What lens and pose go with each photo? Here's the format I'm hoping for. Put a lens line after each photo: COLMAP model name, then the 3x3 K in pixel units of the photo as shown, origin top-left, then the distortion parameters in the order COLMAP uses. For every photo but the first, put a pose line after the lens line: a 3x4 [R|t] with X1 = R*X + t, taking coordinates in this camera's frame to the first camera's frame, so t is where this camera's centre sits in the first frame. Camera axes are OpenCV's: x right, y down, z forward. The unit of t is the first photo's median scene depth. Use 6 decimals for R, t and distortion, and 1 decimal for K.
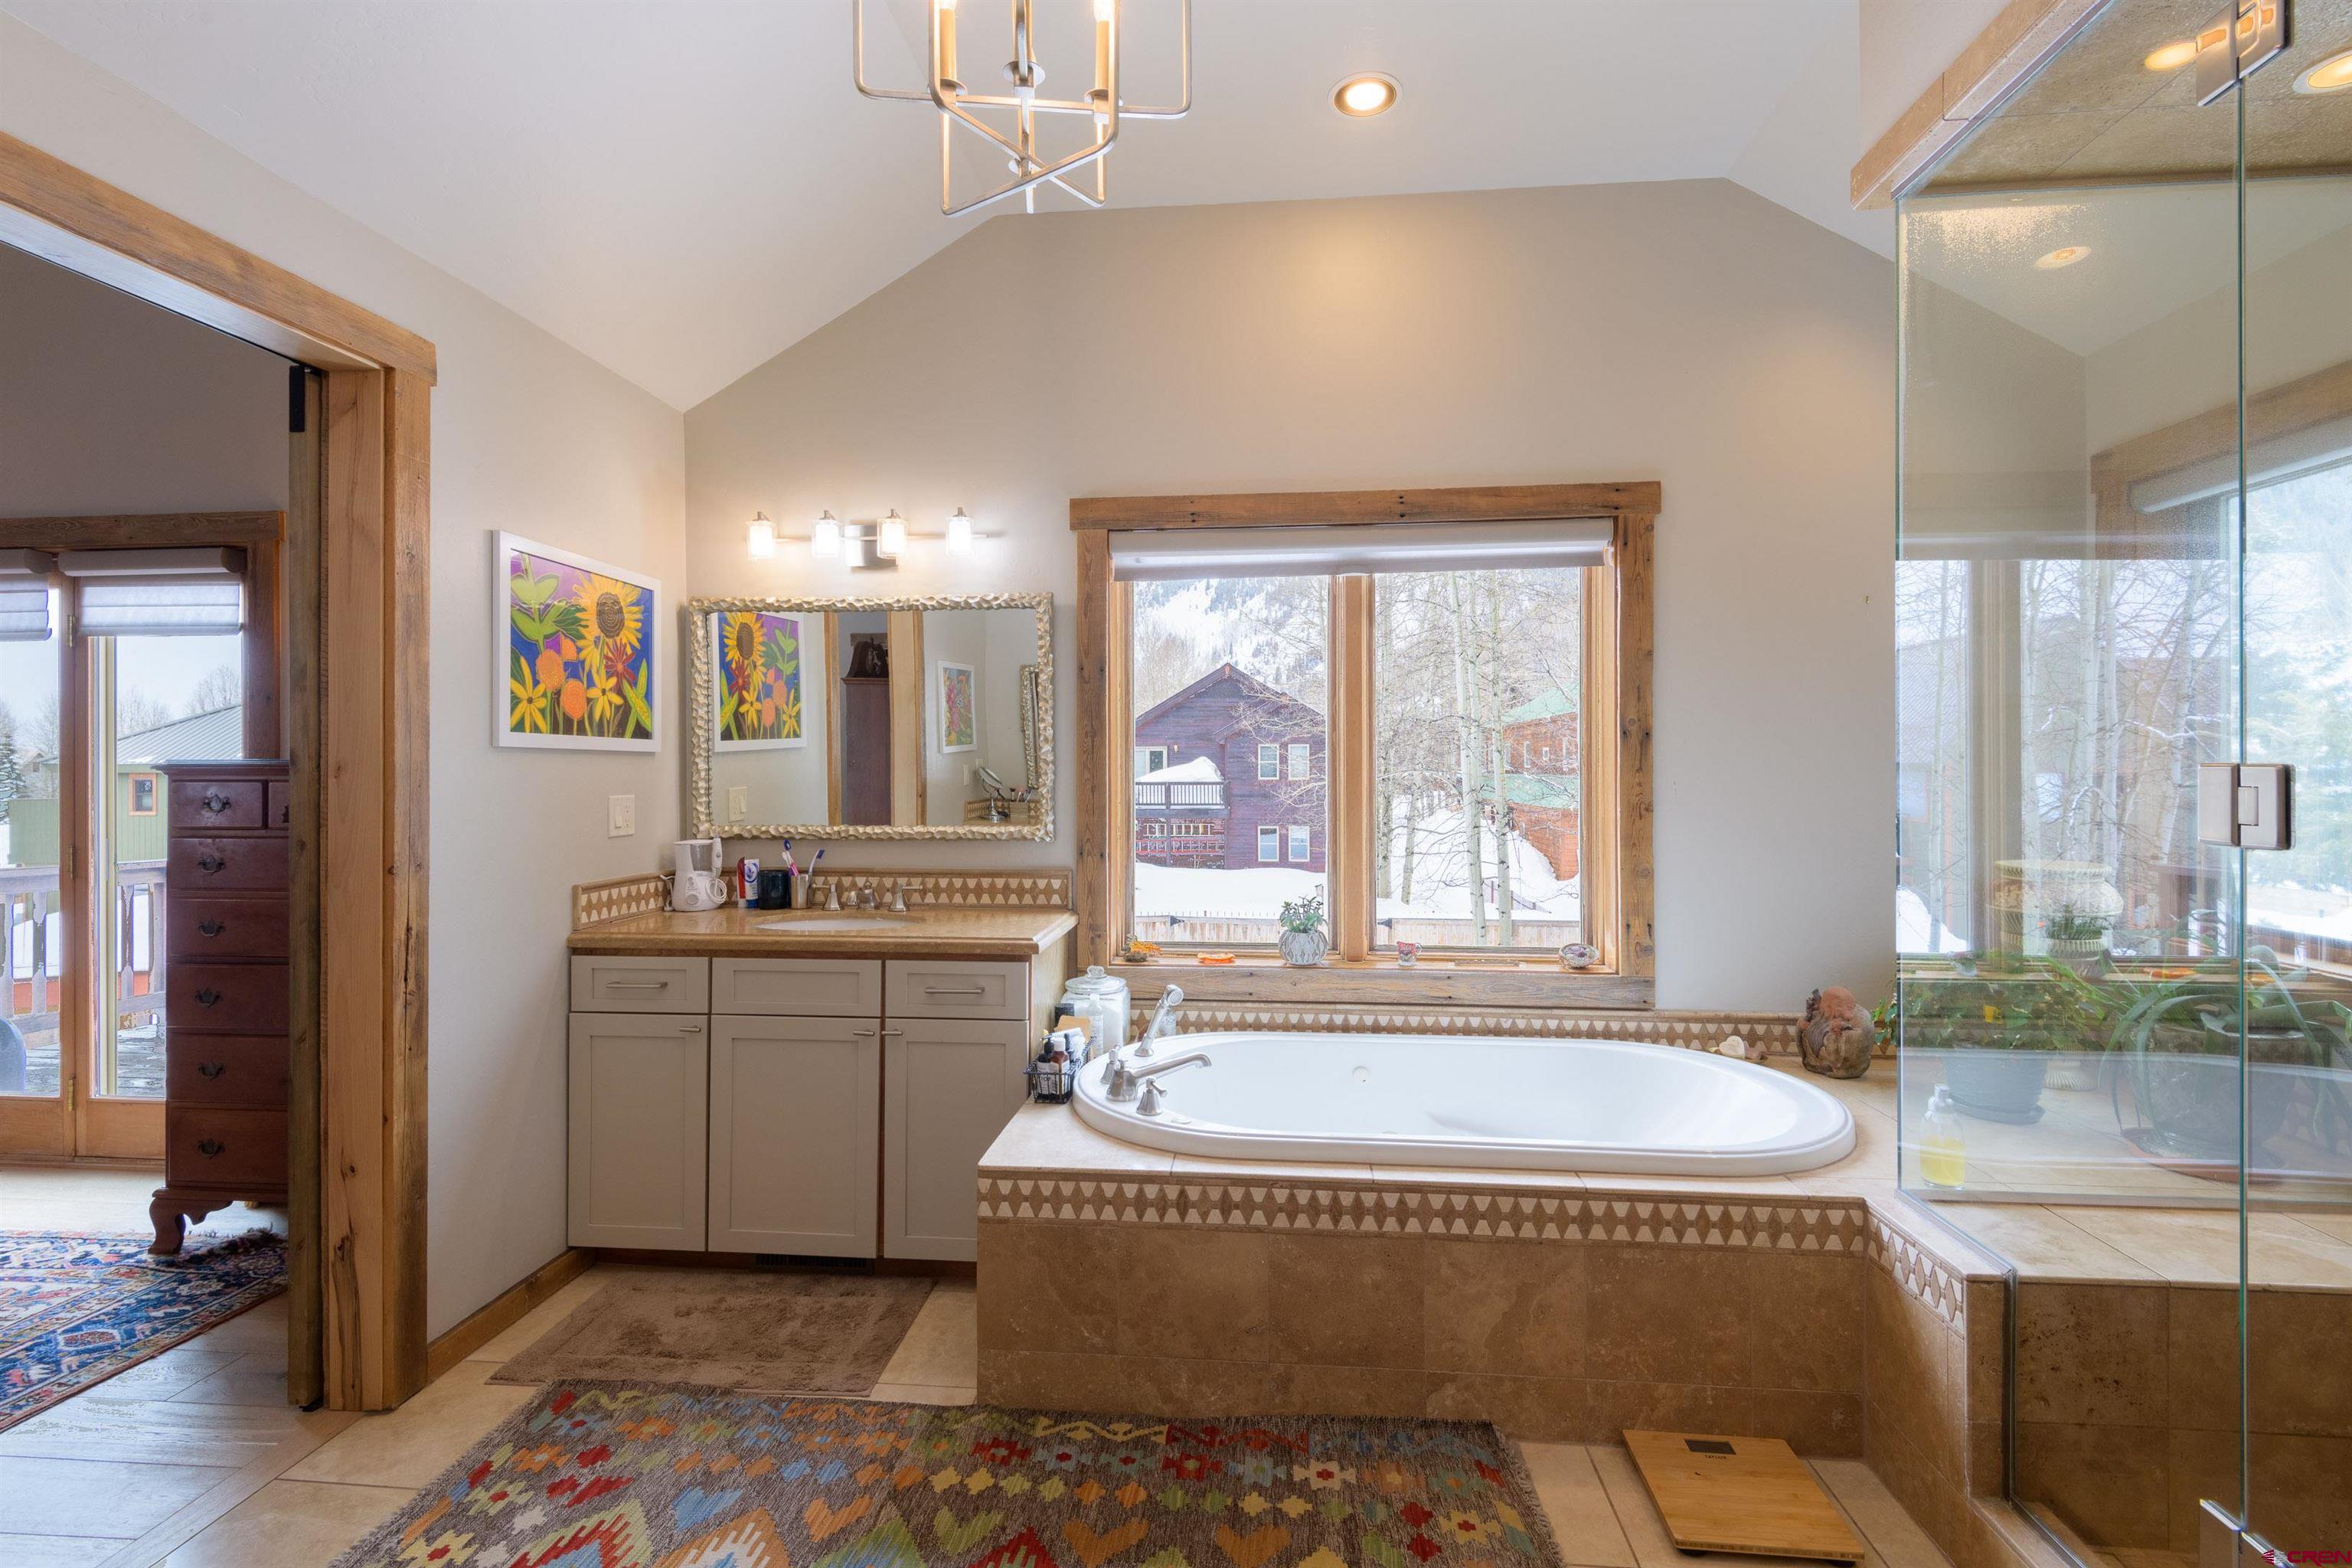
lens RADIAL K [[1082.9, 0, 1186.3], [0, 1082.9, 764.7], [0, 0, 1]] dist [0.010031, -0.002265]
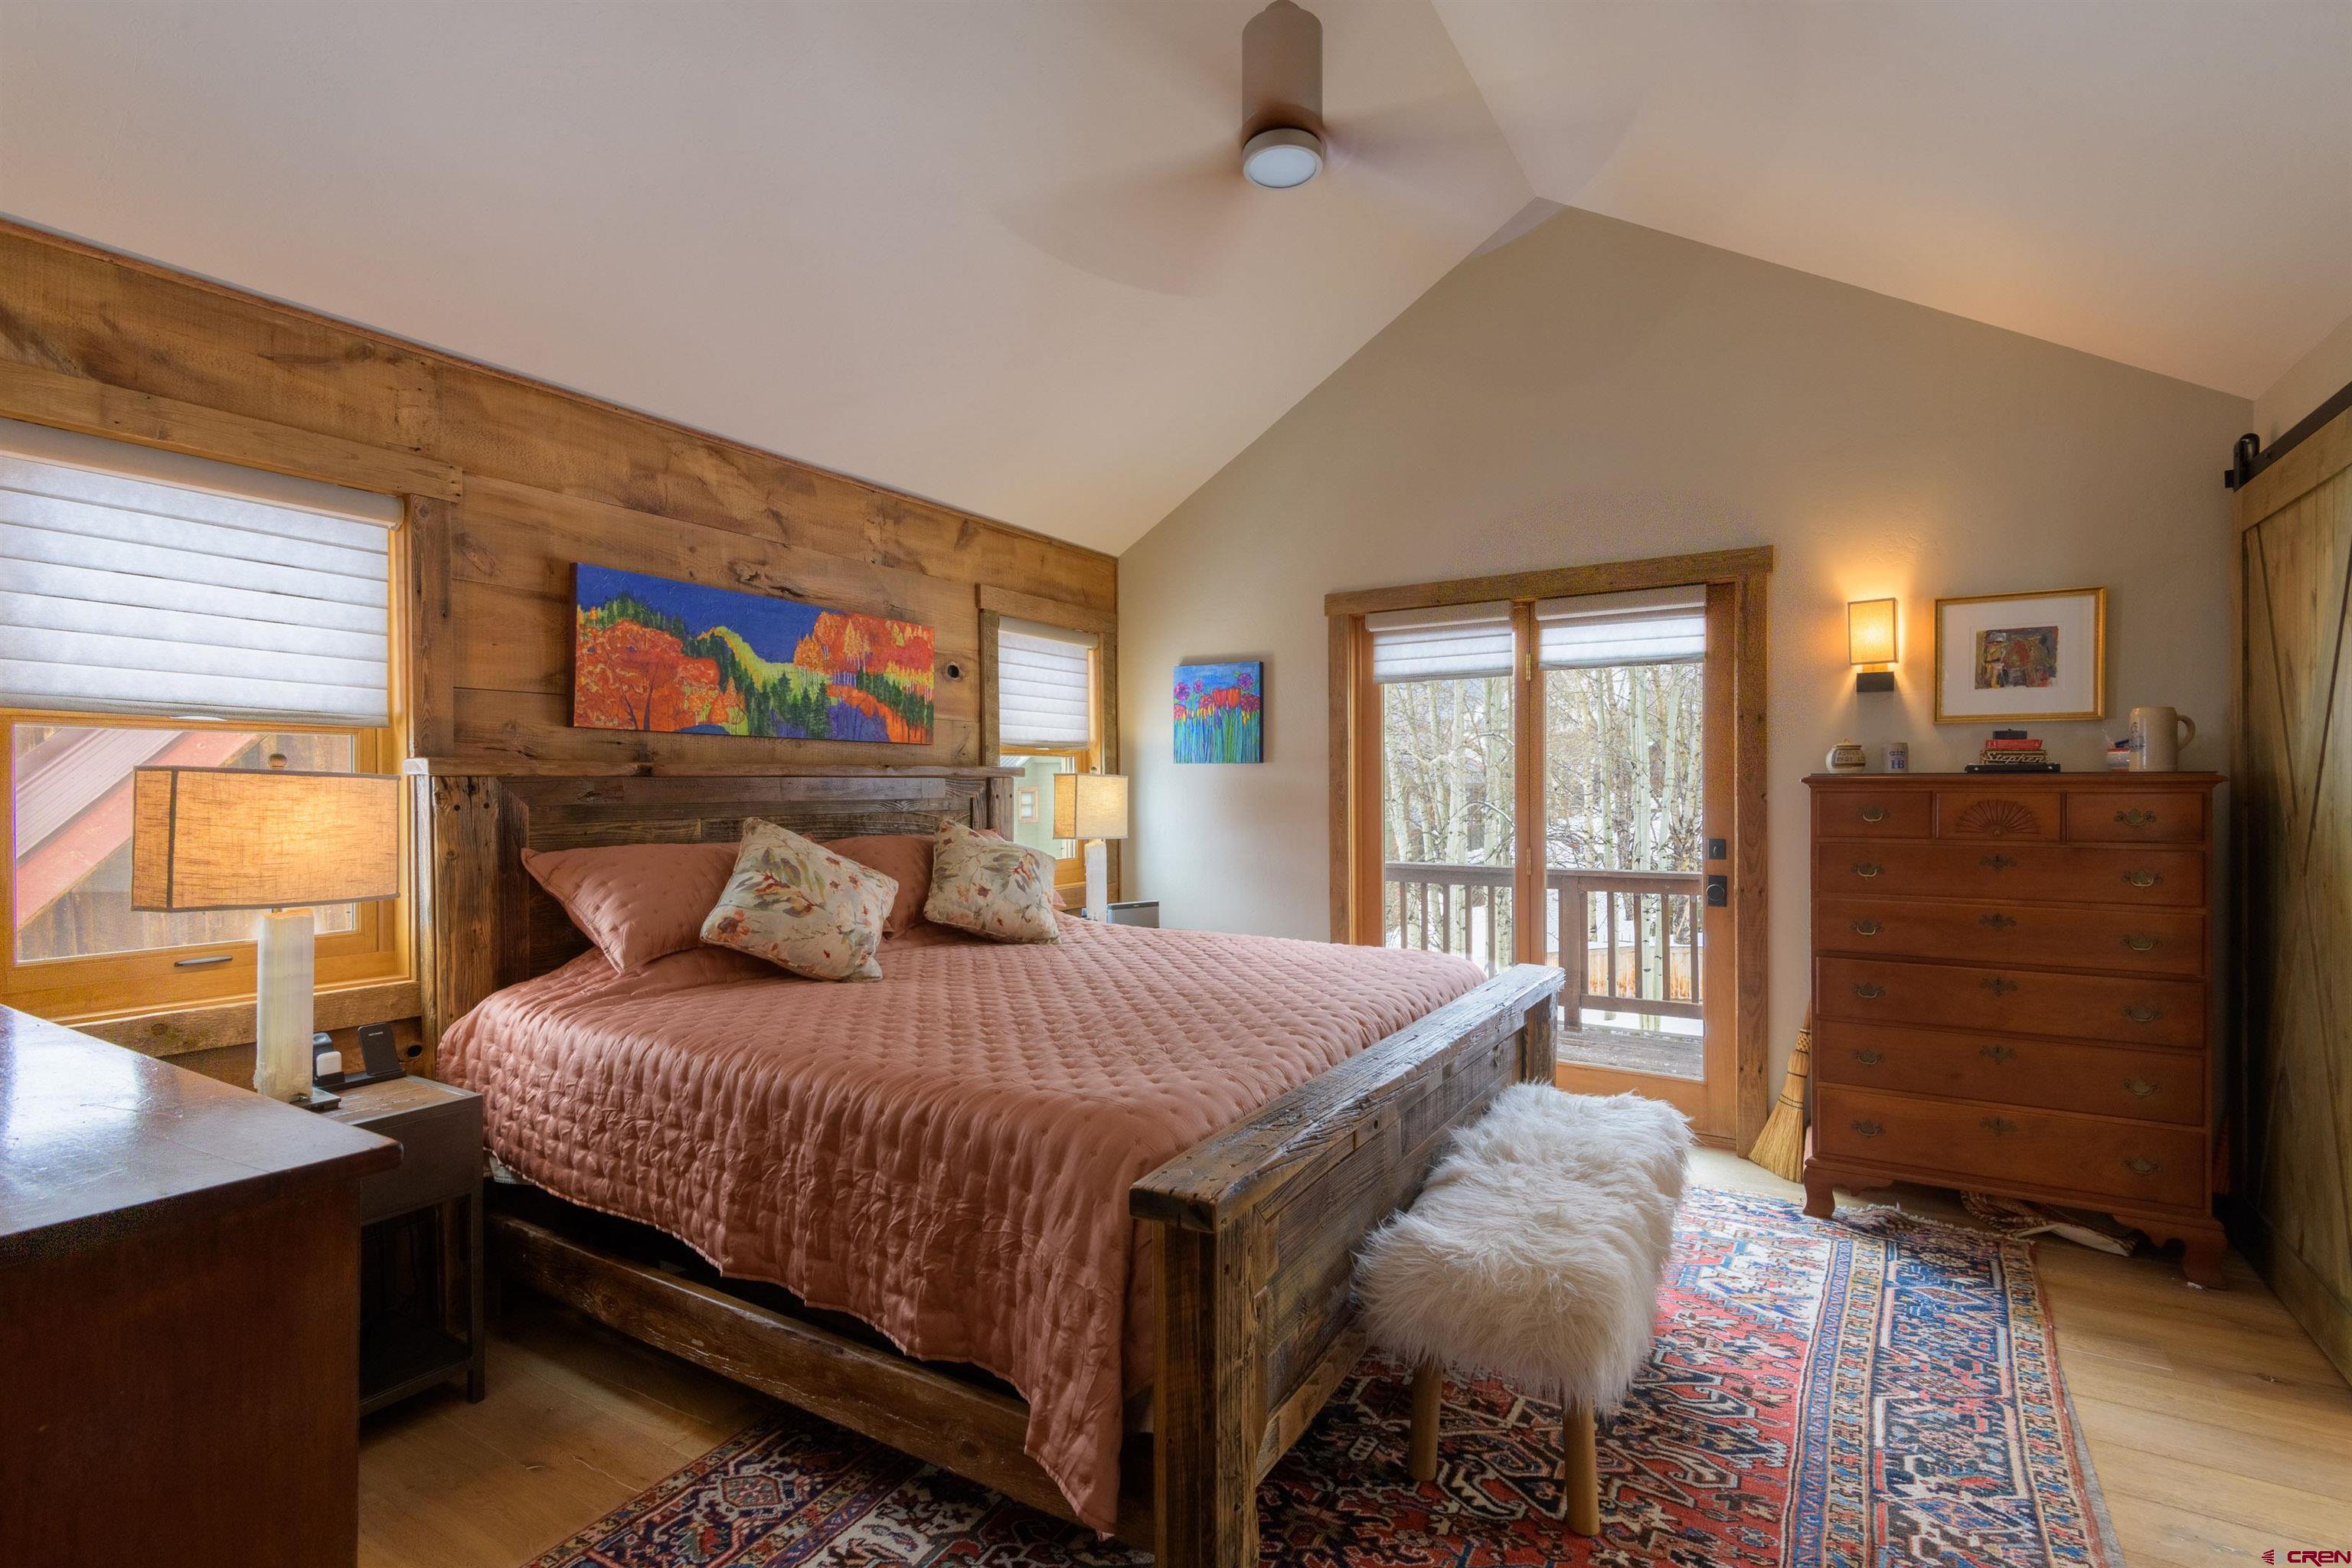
lens RADIAL K [[1082.9, 0, 1181.4], [0, 1082.9, 784.2], [0, 0, 1]] dist [0.010031, -0.002265]
pose [[0.895981, -0.001799, -0.444089, -1.016885], [0.000497, 0.999995, -0.003049, 0.010759], [0.444093, 0.002511, 0.895977, -0.276586]]
